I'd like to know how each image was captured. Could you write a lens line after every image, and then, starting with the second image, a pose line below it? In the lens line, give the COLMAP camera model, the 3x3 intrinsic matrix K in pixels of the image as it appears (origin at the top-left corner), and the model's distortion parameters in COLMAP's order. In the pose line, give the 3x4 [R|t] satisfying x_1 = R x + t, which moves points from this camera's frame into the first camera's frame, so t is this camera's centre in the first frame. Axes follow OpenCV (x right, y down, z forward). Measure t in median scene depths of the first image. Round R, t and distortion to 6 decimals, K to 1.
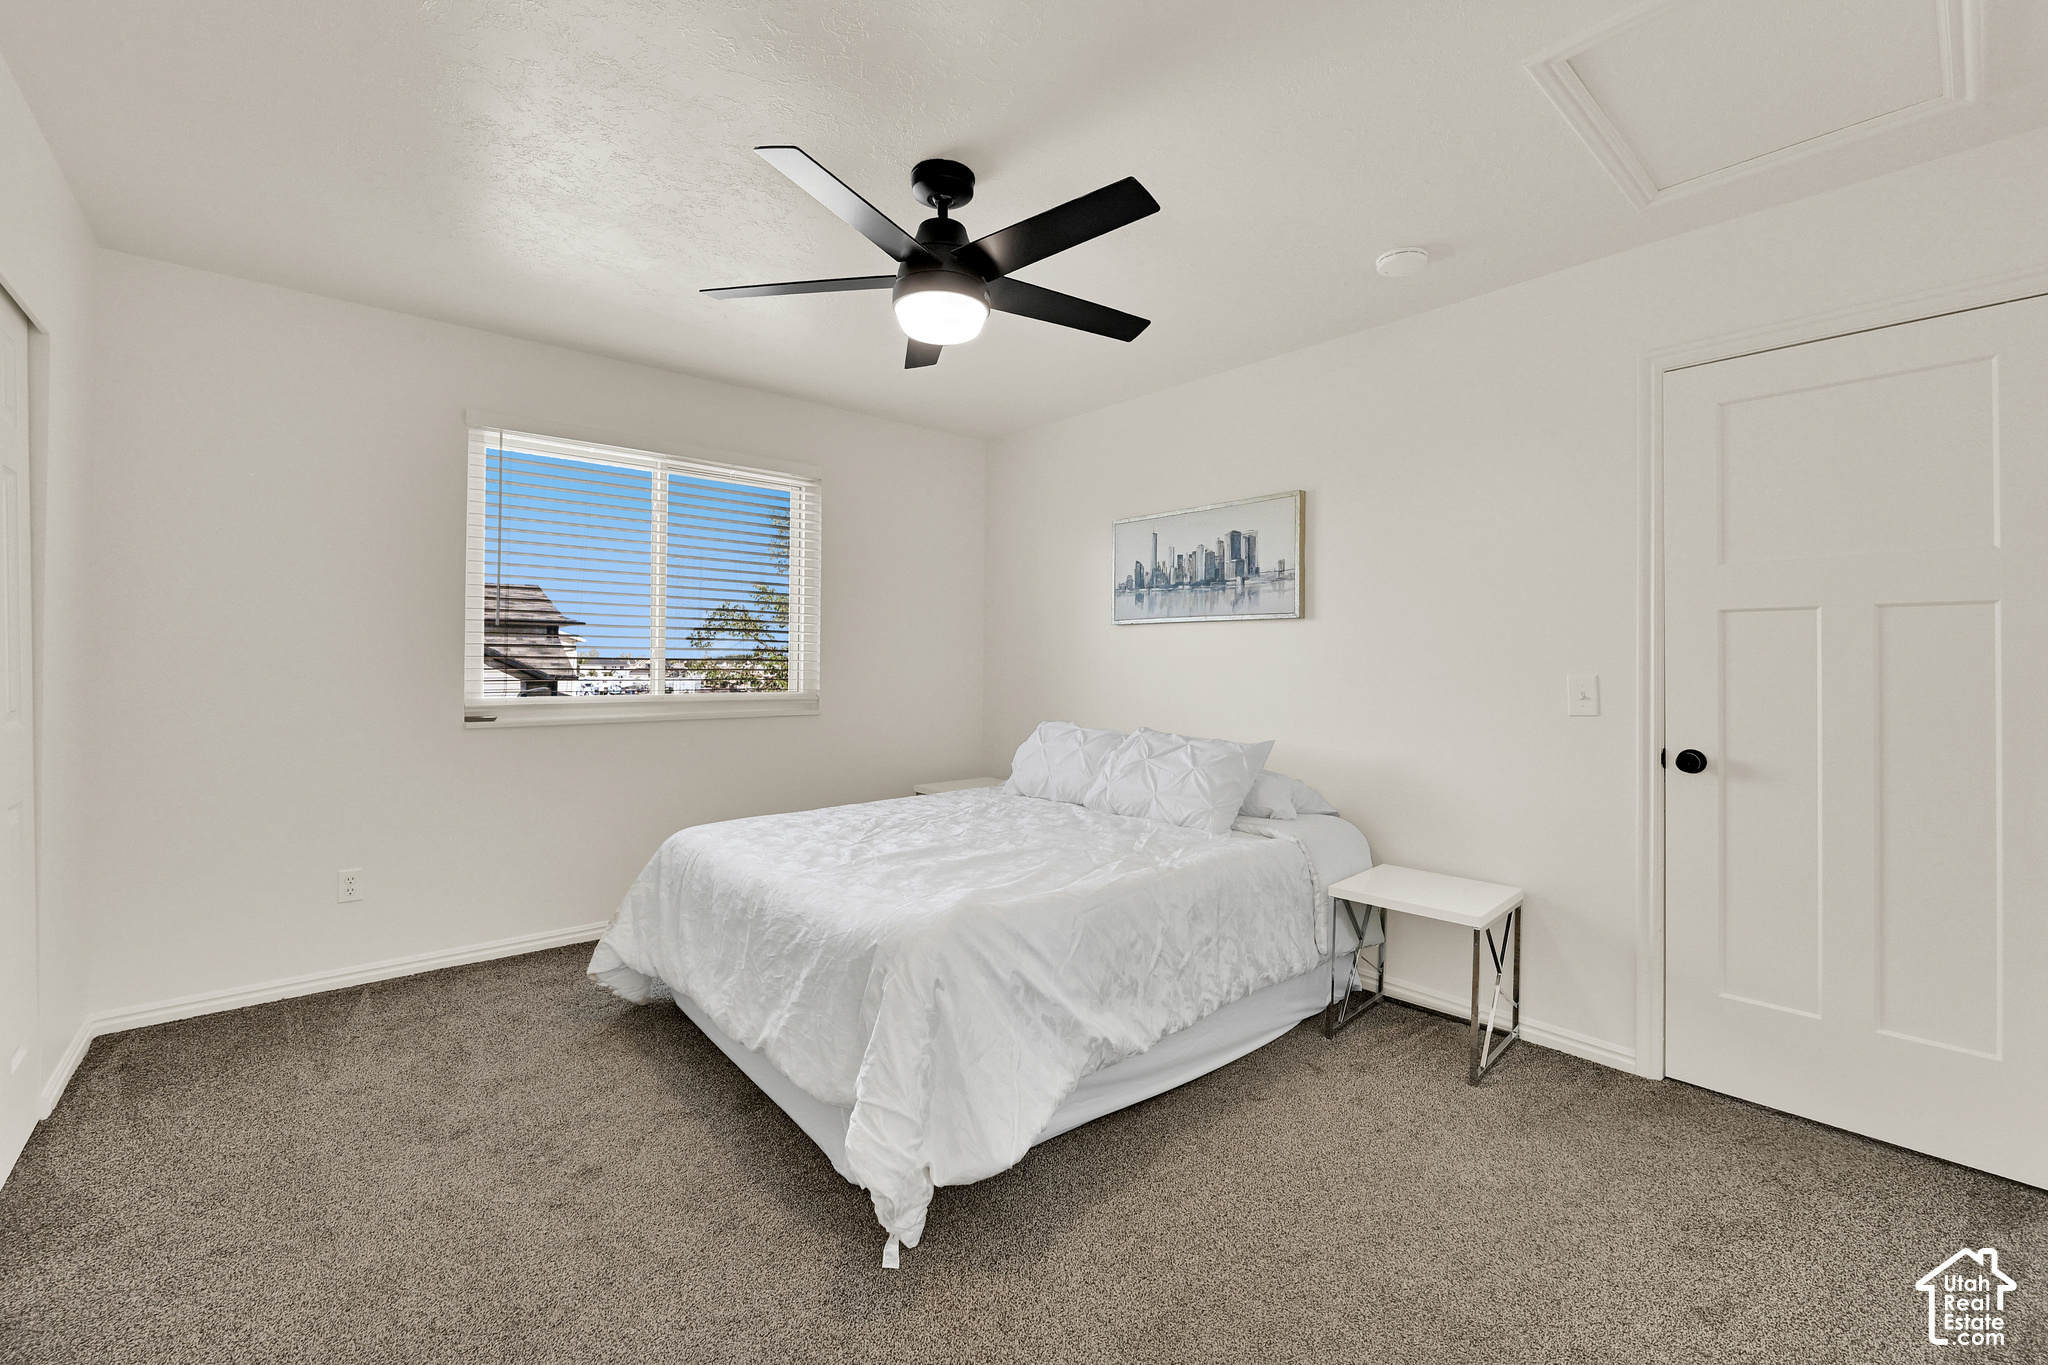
lens RADIAL K [[833.3, 0, 1023.3], [0, 833.3, 663.4], [0, 0, 1]] dist [0.000438, -0.000015]
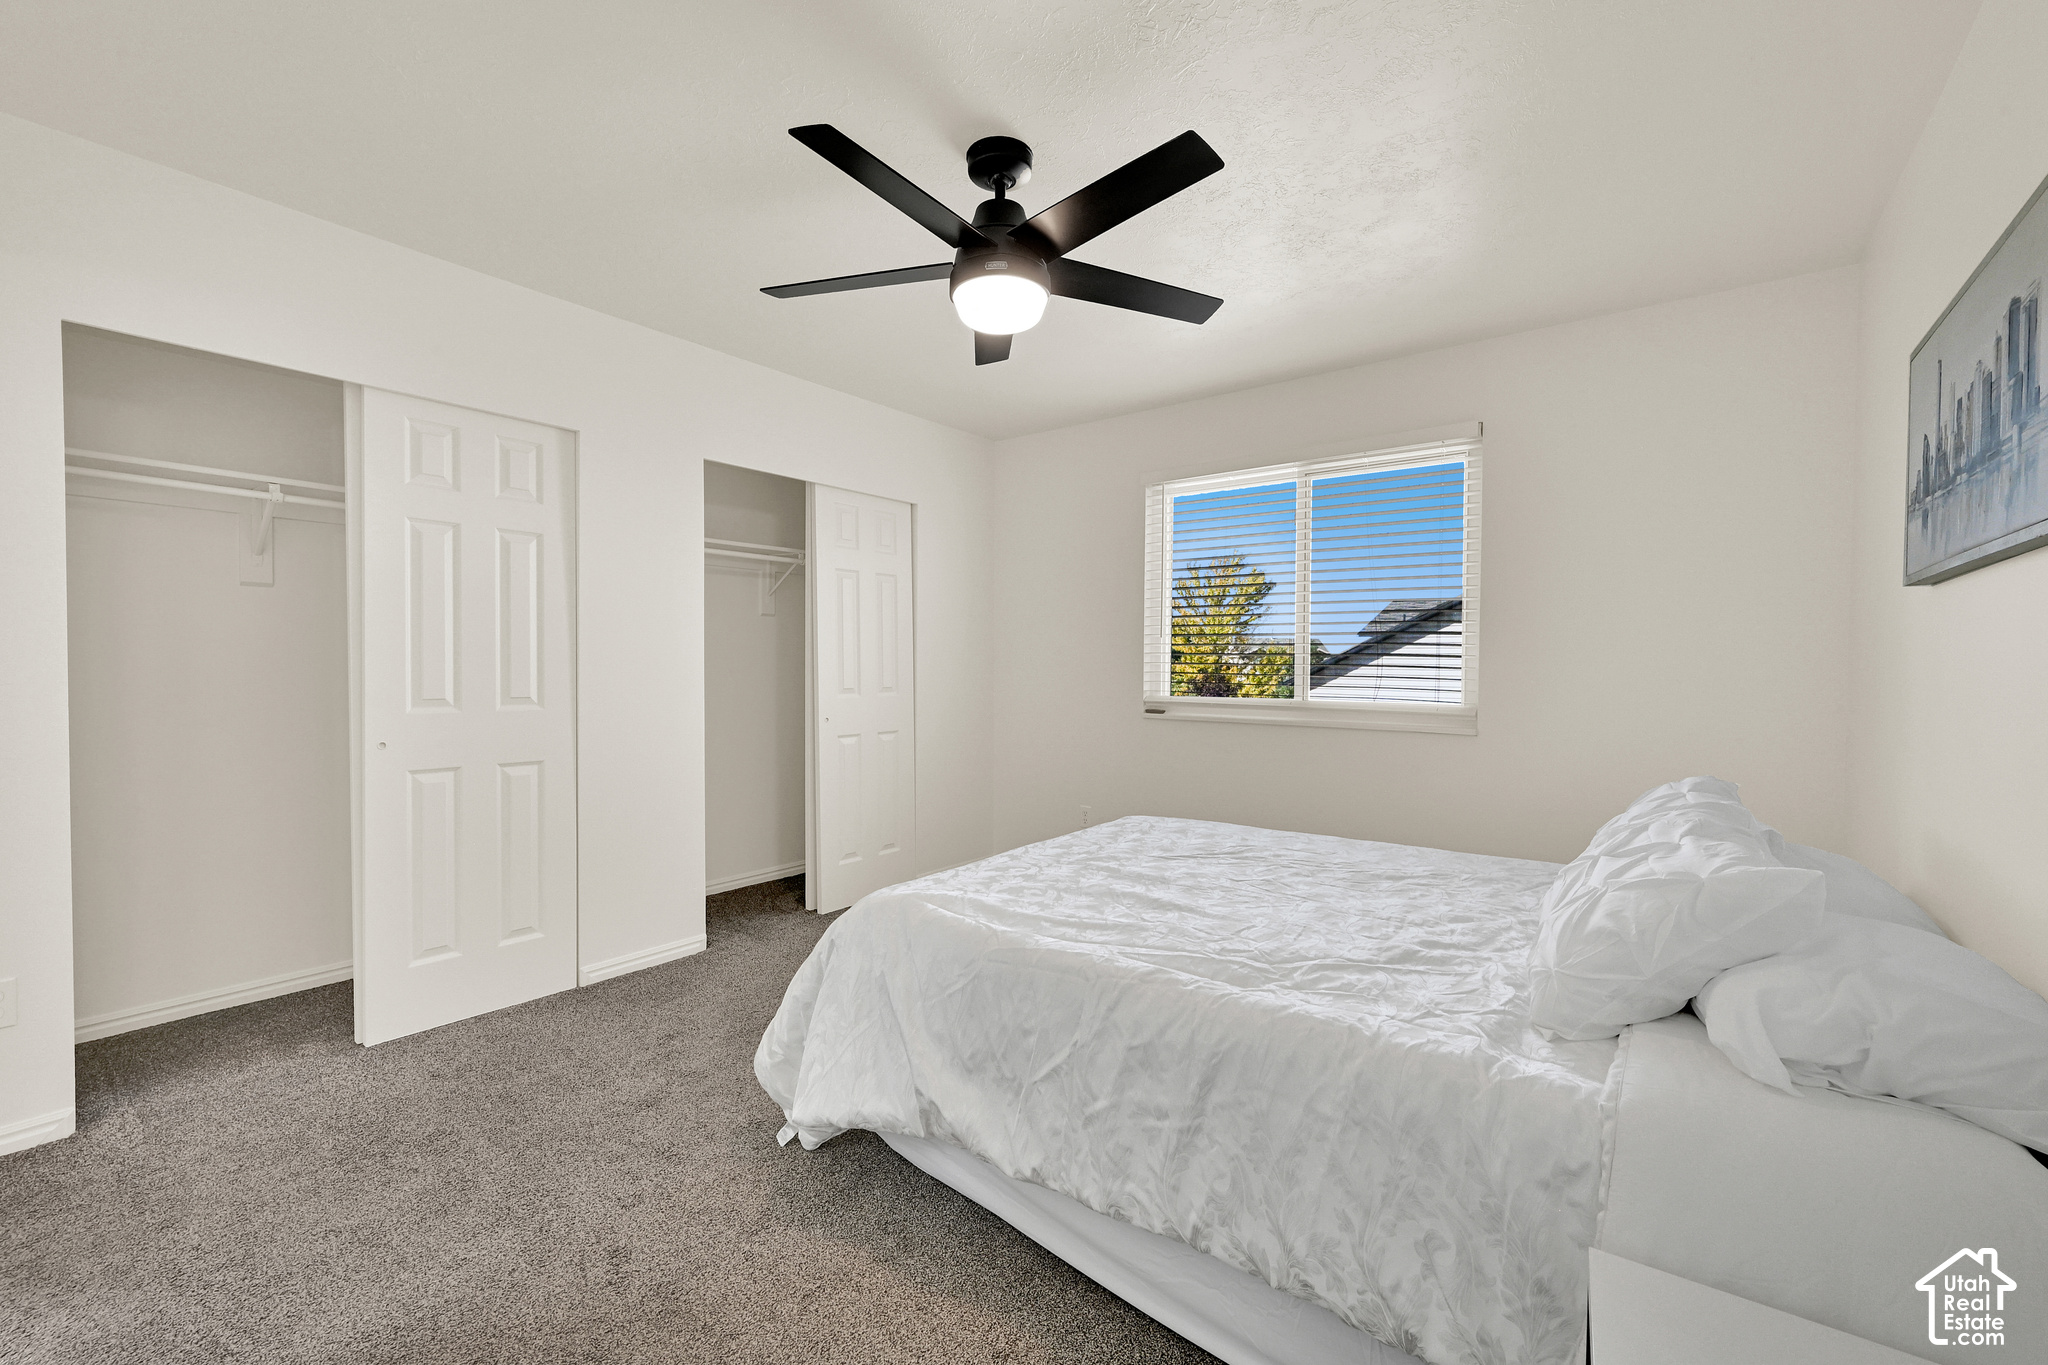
lens RADIAL K [[824.4, 0, 1024.9], [0, 824.4, 683.2], [0, 0, 1]] dist [-0.002274, 0.000010]
pose [[0.202494, 0.016943, -0.979137, 0.516398], [-0.012108, 0.999817, 0.014797, 0.006420], [0.979209, 0.008859, 0.202663, 0.510836]]
